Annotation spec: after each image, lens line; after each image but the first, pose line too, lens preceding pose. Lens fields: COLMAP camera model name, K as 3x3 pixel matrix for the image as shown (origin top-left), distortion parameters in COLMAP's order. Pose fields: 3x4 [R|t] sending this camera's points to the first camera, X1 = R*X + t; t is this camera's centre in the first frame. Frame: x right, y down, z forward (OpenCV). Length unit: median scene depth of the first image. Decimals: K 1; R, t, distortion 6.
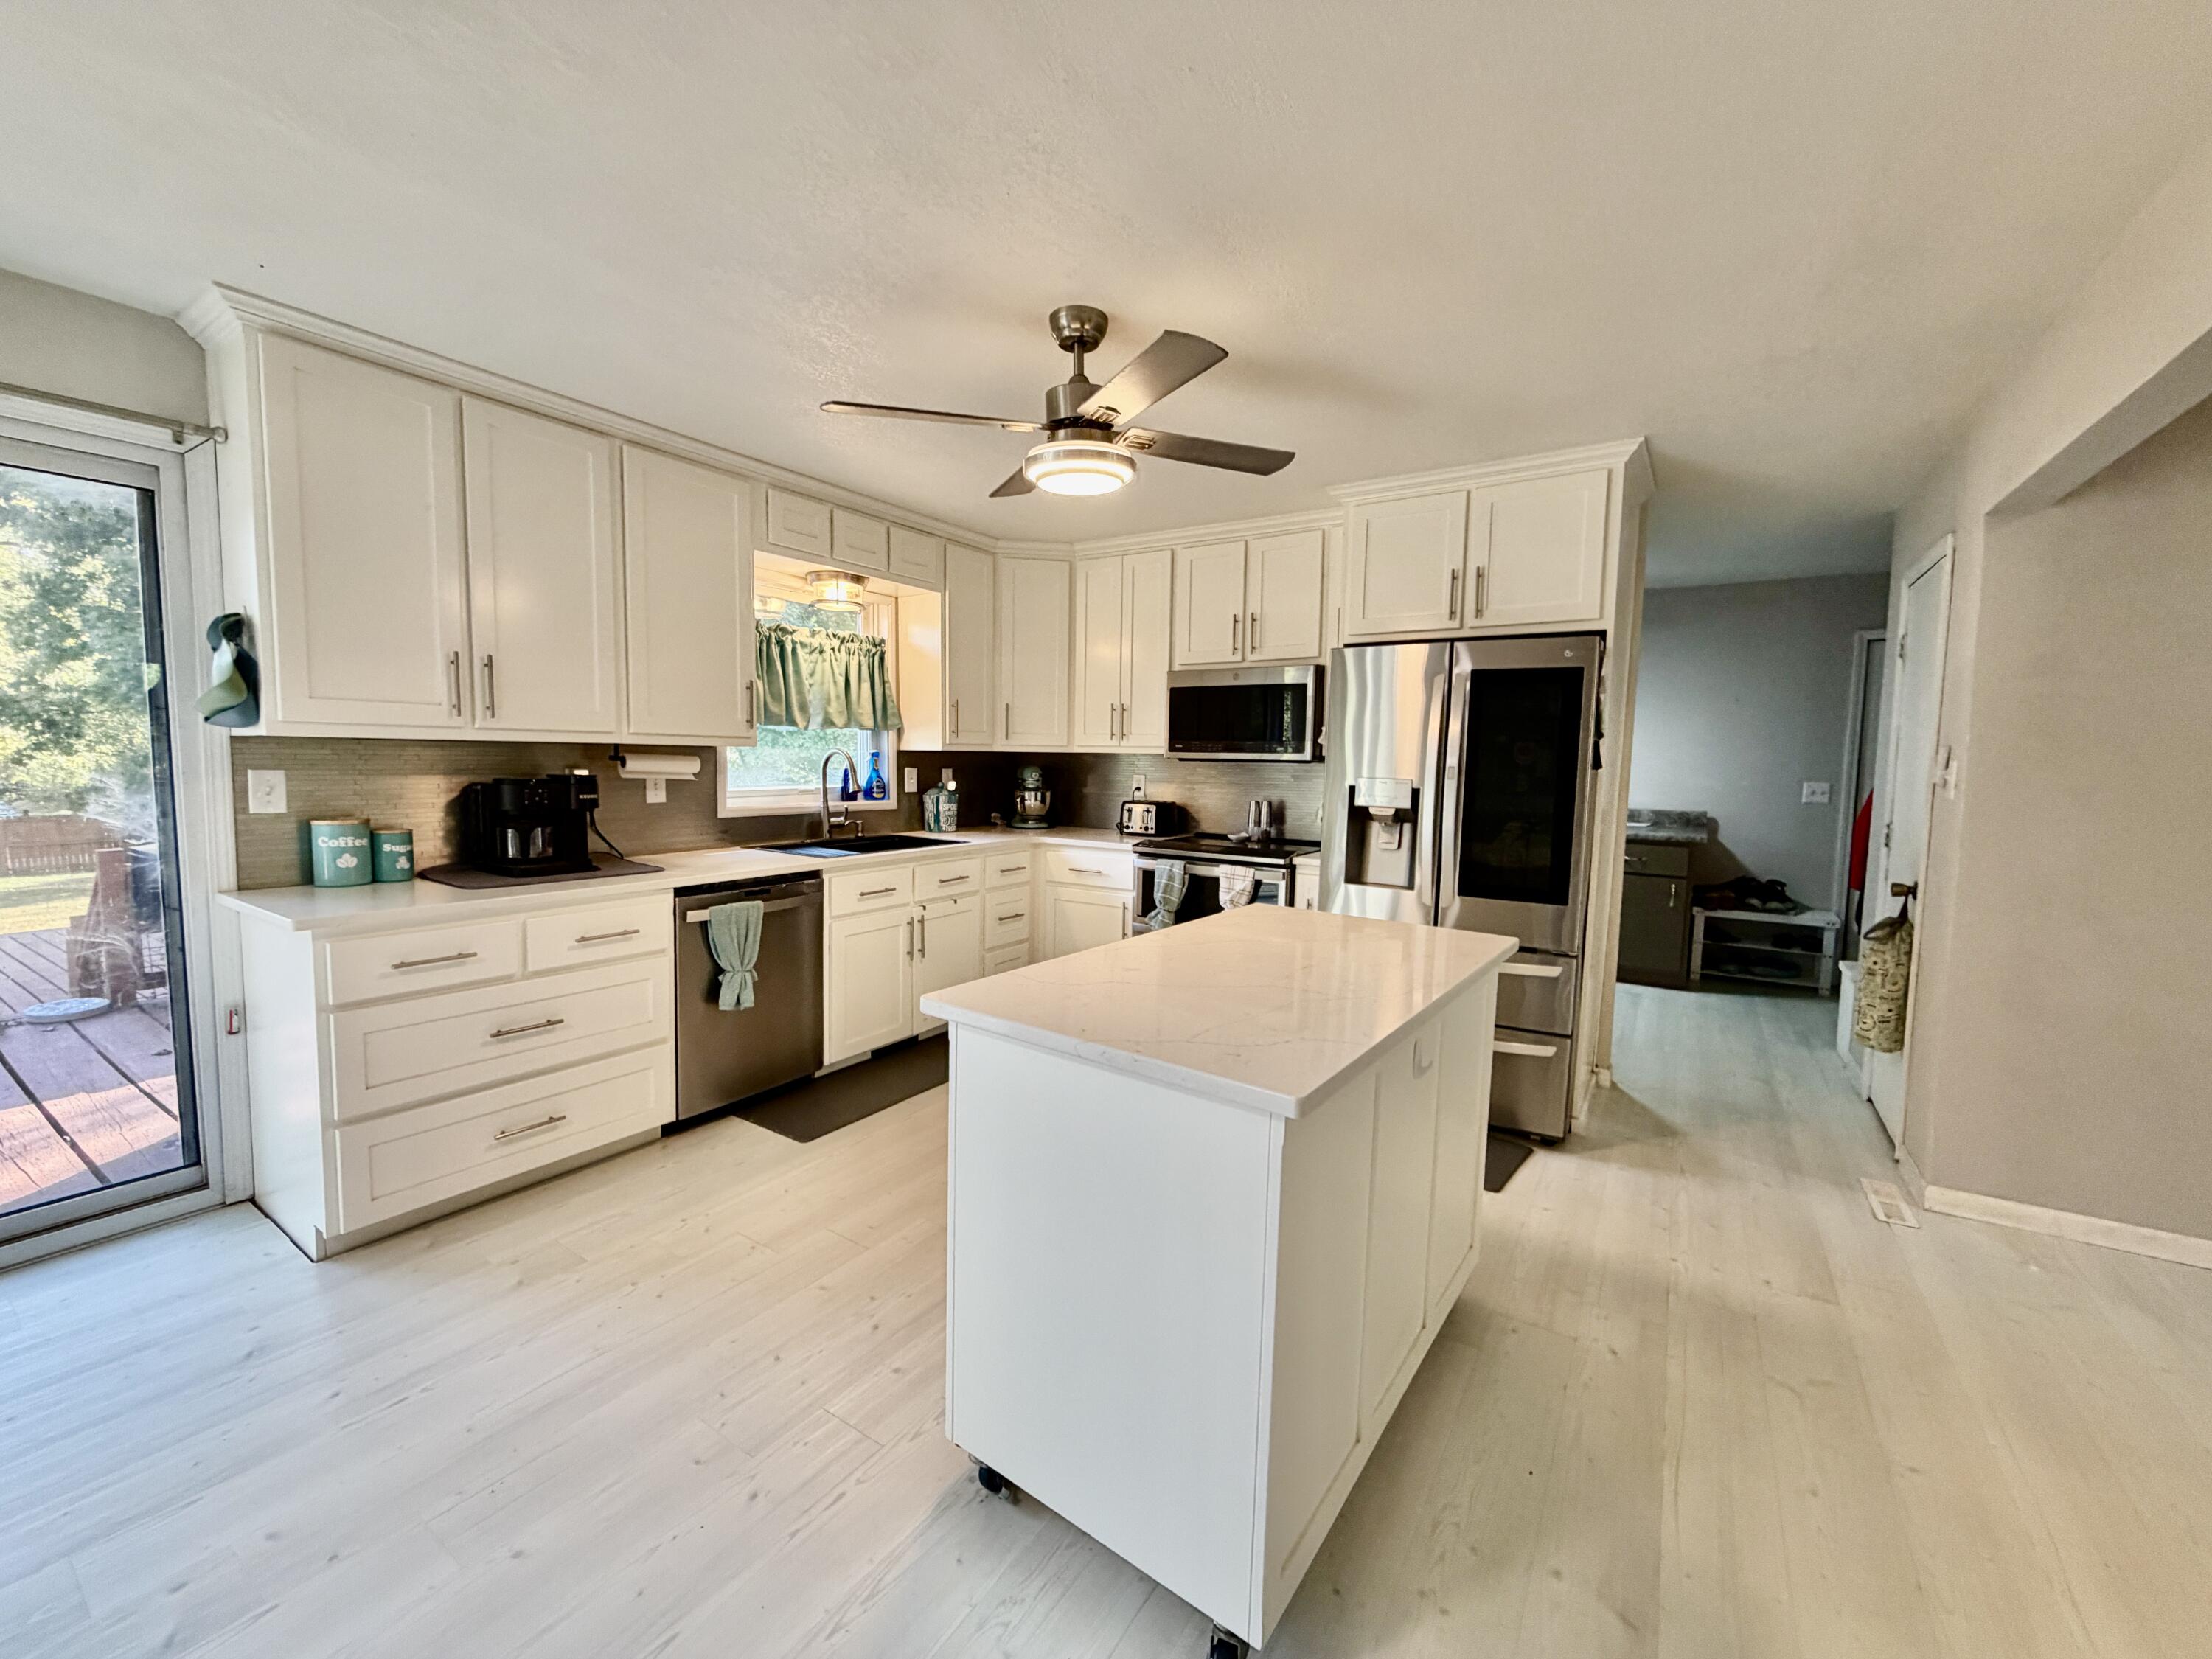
lens RADIAL K [[881.1, 0, 1101.9], [0, 881.1, 833.7], [0, 0, 1]] dist [-0.001250, 0.000134]
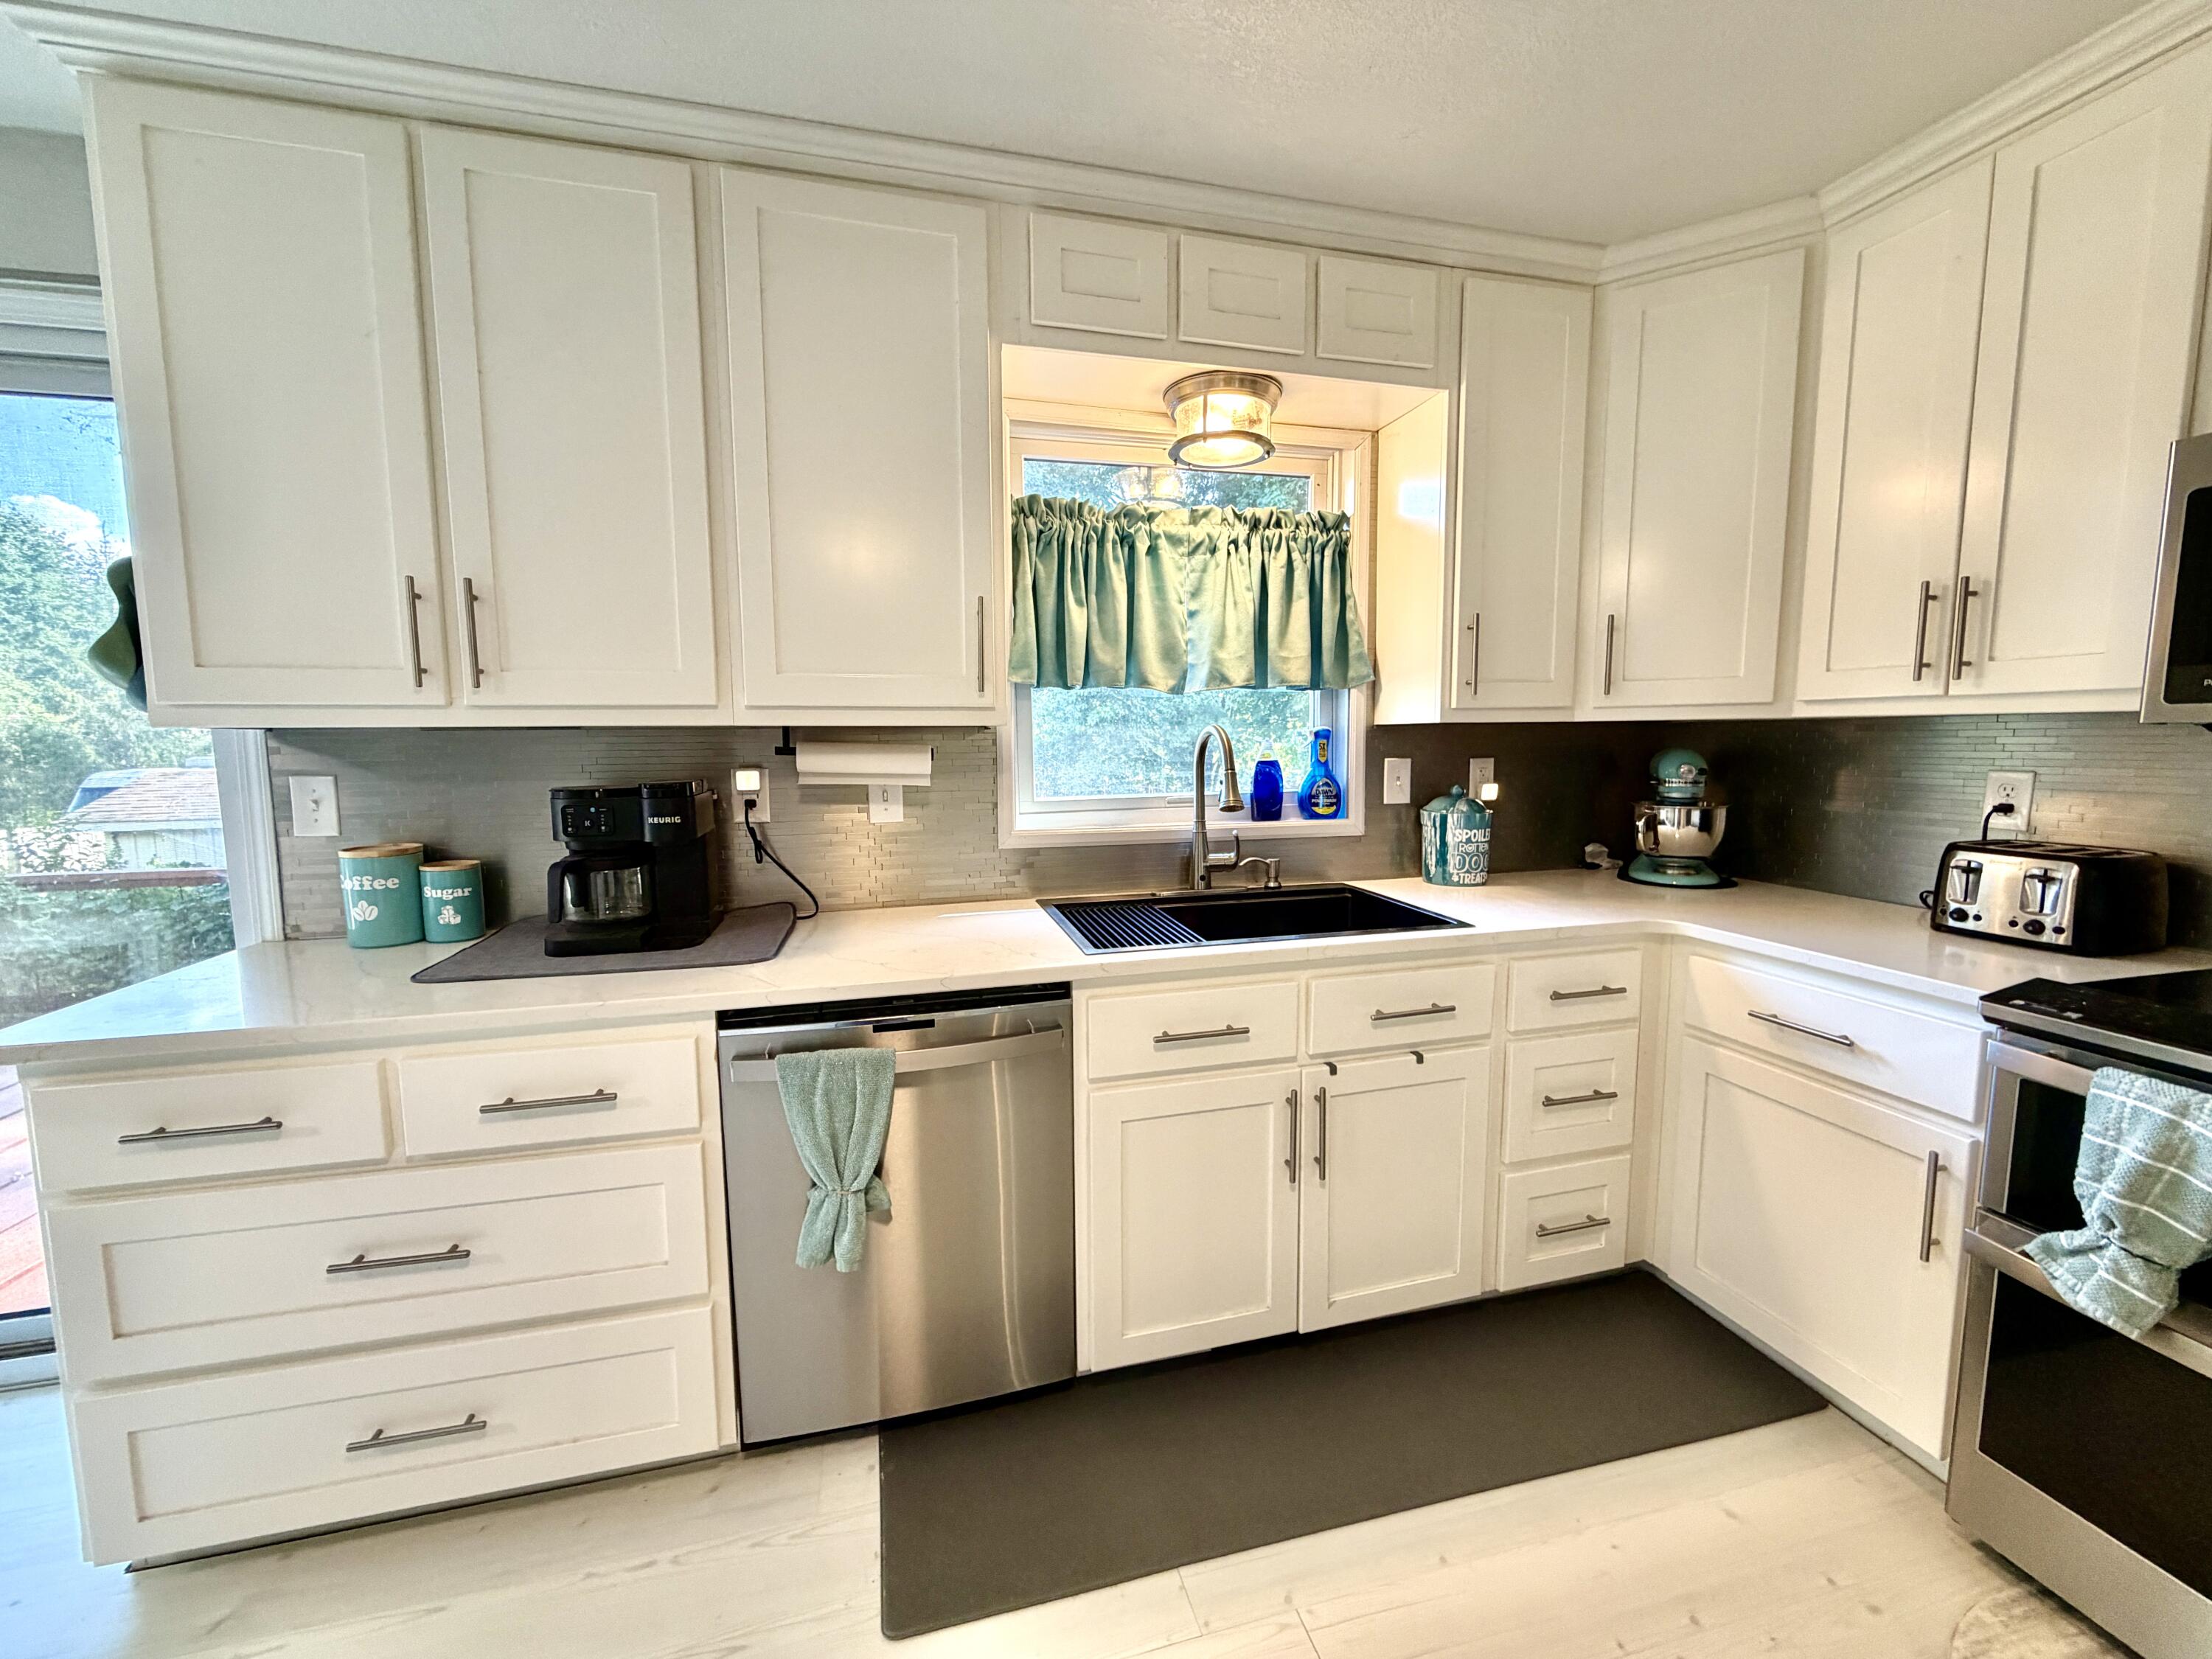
lens RADIAL K [[881.1, 0, 1101.9], [0, 881.1, 833.7], [0, 0, 1]] dist [-0.001250, 0.000134]
pose [[0.742834, 0.050643, -0.667558, 0.007753], [-0.037698, 0.998717, 0.033816, -0.049237], [0.668414, 0.000046, 0.743790, 0.590761]]
